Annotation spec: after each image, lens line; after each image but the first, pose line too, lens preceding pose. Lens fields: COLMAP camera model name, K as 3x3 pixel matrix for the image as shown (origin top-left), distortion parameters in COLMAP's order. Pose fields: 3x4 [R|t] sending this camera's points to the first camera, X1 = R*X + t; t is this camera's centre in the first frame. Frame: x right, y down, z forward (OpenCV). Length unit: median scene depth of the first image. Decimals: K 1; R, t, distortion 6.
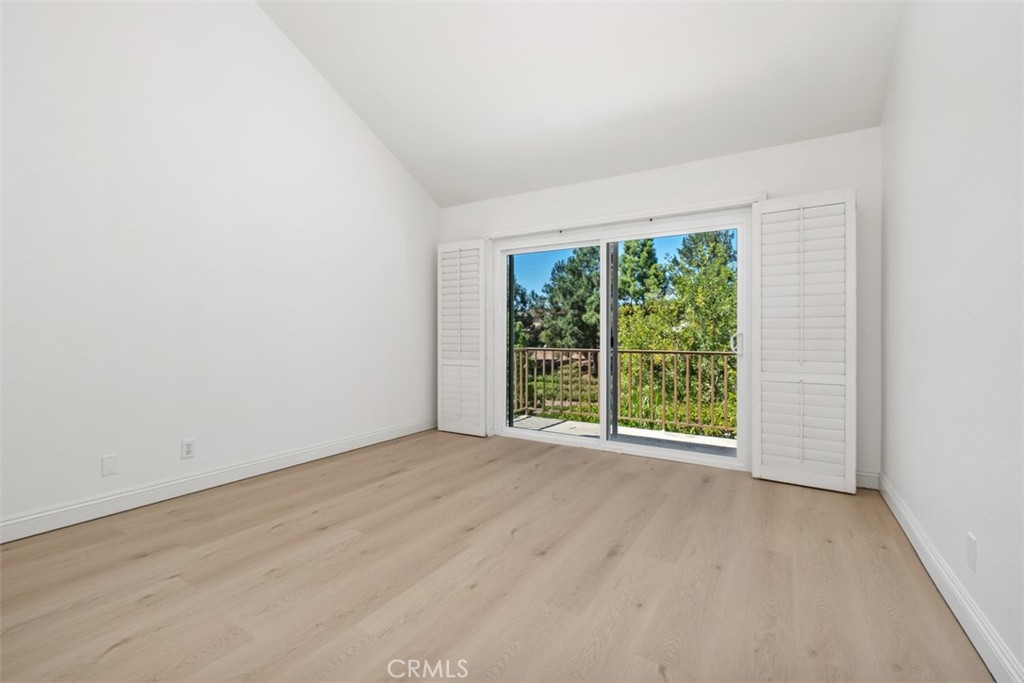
lens RADIAL K [[438.9, 0, 513.2], [0, 438.9, 337.3], [0, 0, 1]] dist [0.002071, -0.005268]
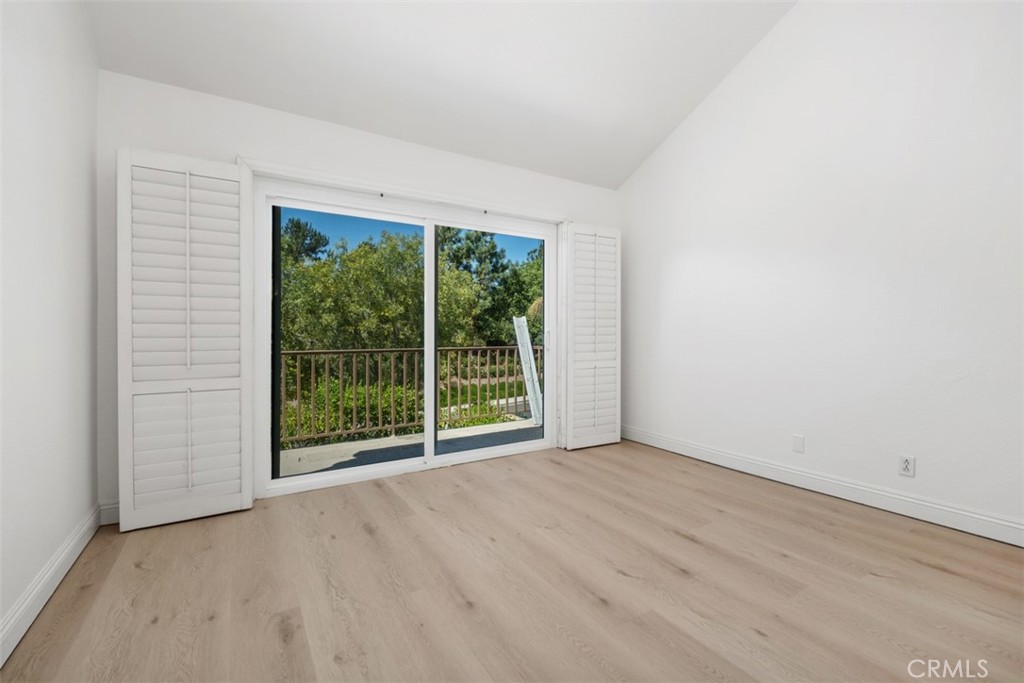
lens RADIAL K [[438.9, 0, 506.4], [0, 438.9, 335.7], [0, 0, 1]] dist [0.002071, -0.005268]
pose [[0.450475, -0.009373, 0.892740, -0.558391], [0.005131, 0.999956, 0.007910, -0.006799], [-0.892774, 0.001017, 0.450504, 0.559492]]
